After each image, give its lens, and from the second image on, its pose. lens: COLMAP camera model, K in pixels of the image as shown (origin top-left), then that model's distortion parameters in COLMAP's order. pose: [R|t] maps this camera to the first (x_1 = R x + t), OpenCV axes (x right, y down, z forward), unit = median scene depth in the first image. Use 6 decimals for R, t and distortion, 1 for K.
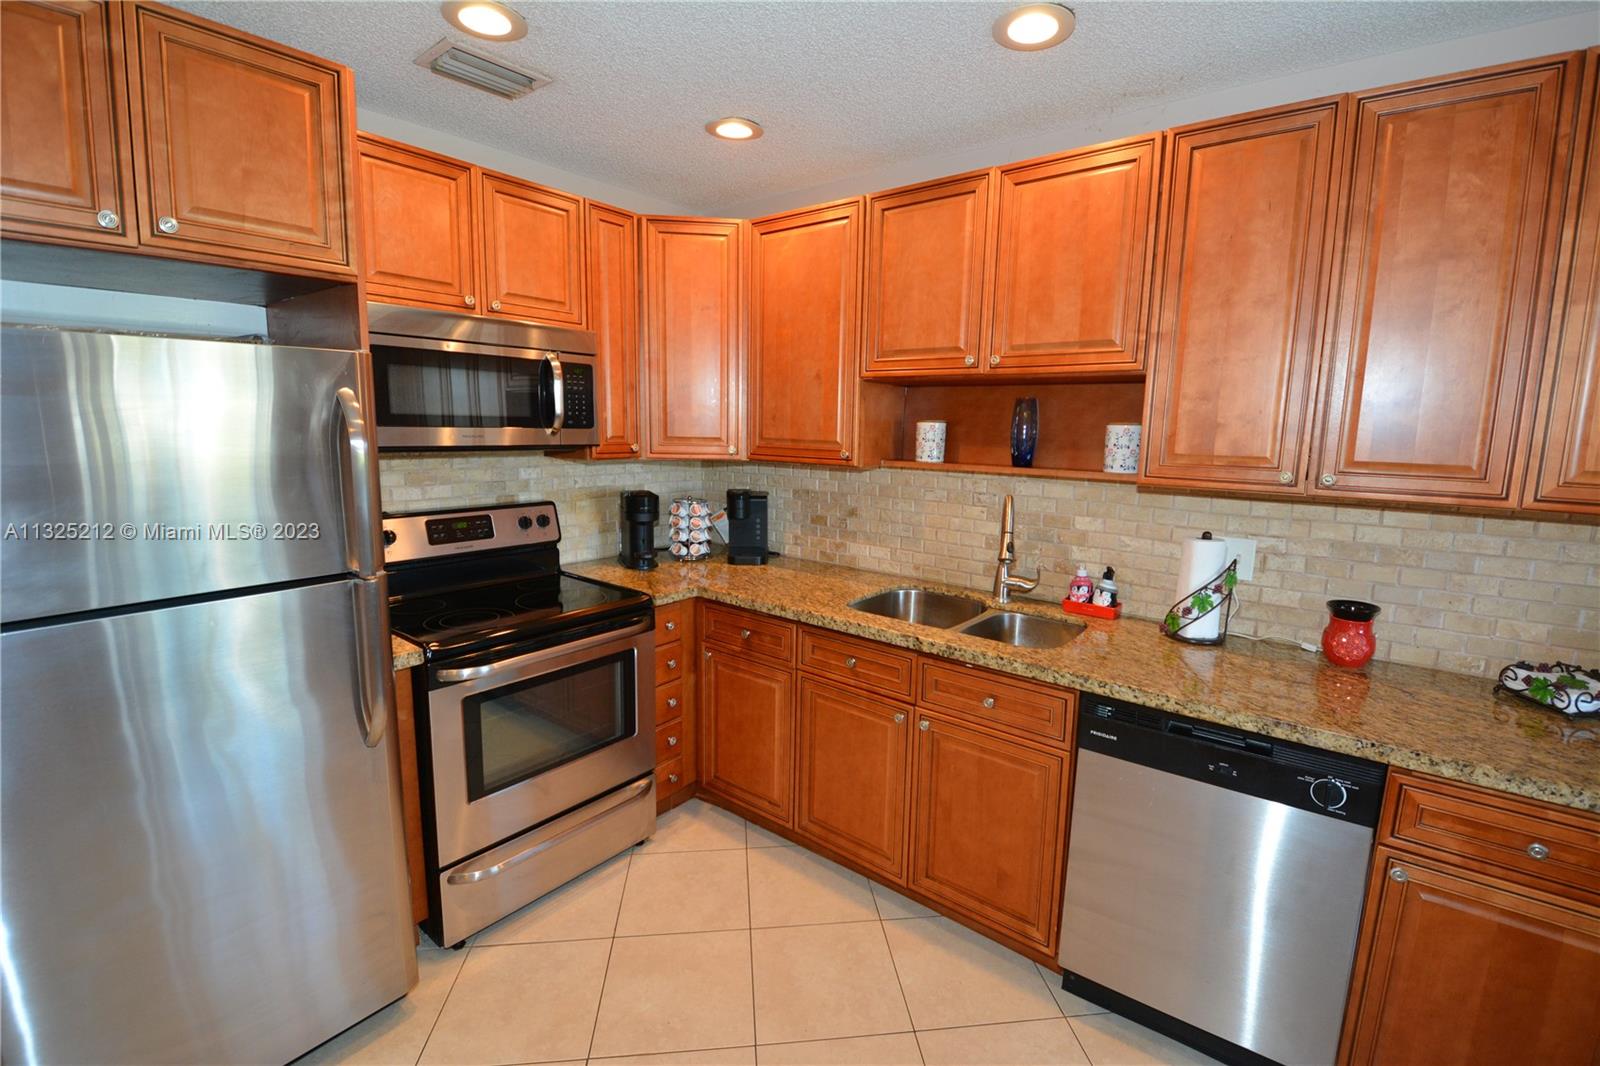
lens RADIAL K [[699.4, 0, 810.5], [0, 699.4, 527.0], [0, 0, 1]] dist [0.021667, -0.026373]
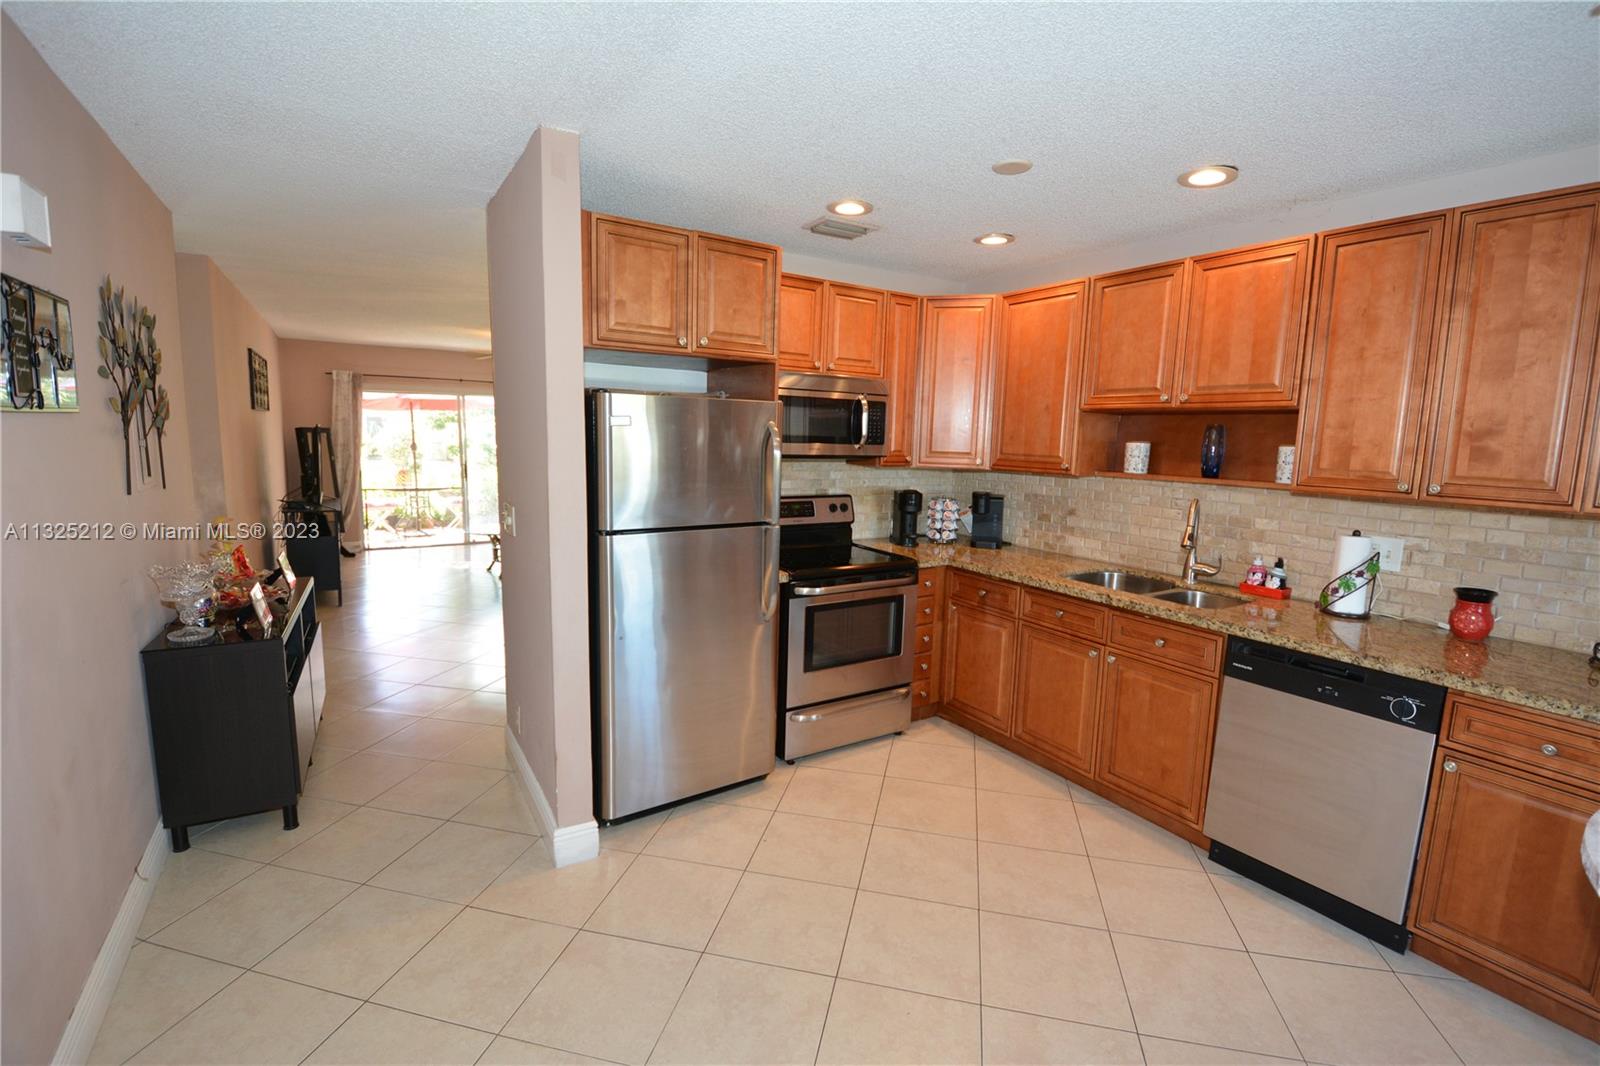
lens RADIAL K [[699.4, 0, 810.5], [0, 699.4, 527.0], [0, 0, 1]] dist [0.021667, -0.026373]
pose [[0.944236, 0.049769, -0.325485, 0.036292], [-0.057956, 0.998199, -0.015498, 0.071957], [0.324127, 0.033497, 0.945420, -0.491982]]
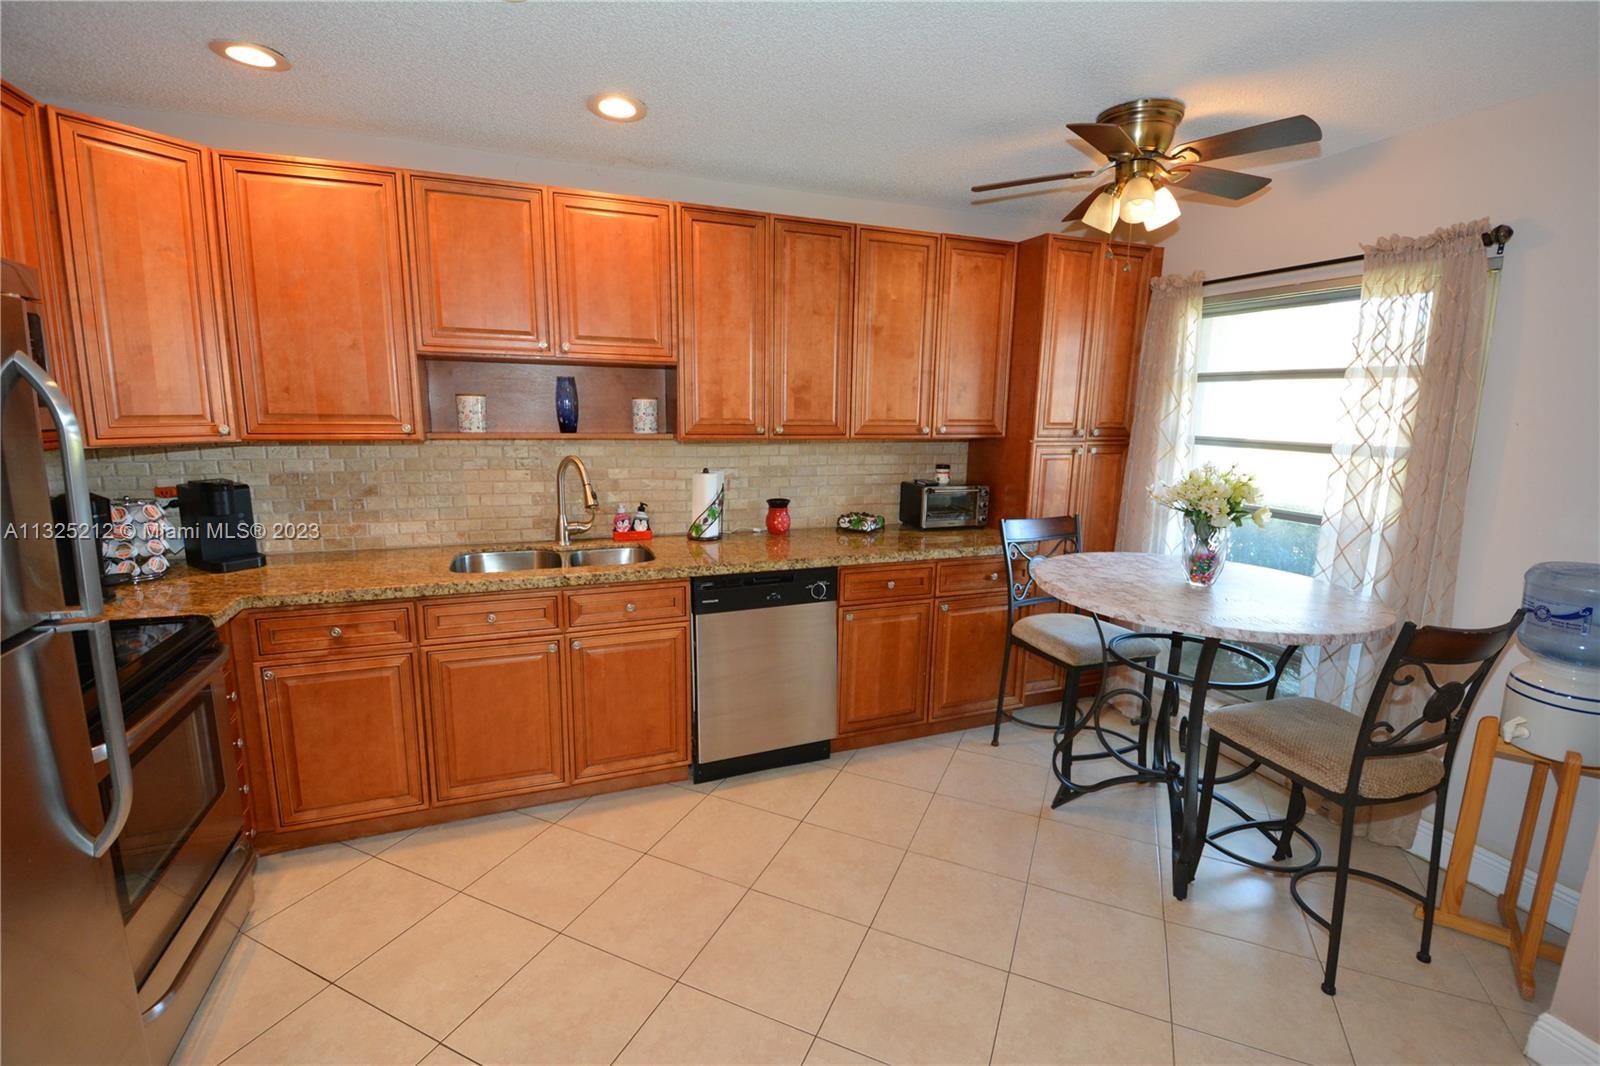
lens RADIAL K [[699.4, 0, 810.5], [0, 699.4, 527.0], [0, 0, 1]] dist [0.021667, -0.026373]
pose [[0.507044, -0.156094, 0.847668, -0.601168], [0.121849, 0.986569, 0.108786, -0.005002], [-0.853264, 0.048128, 0.519254, 0.002388]]
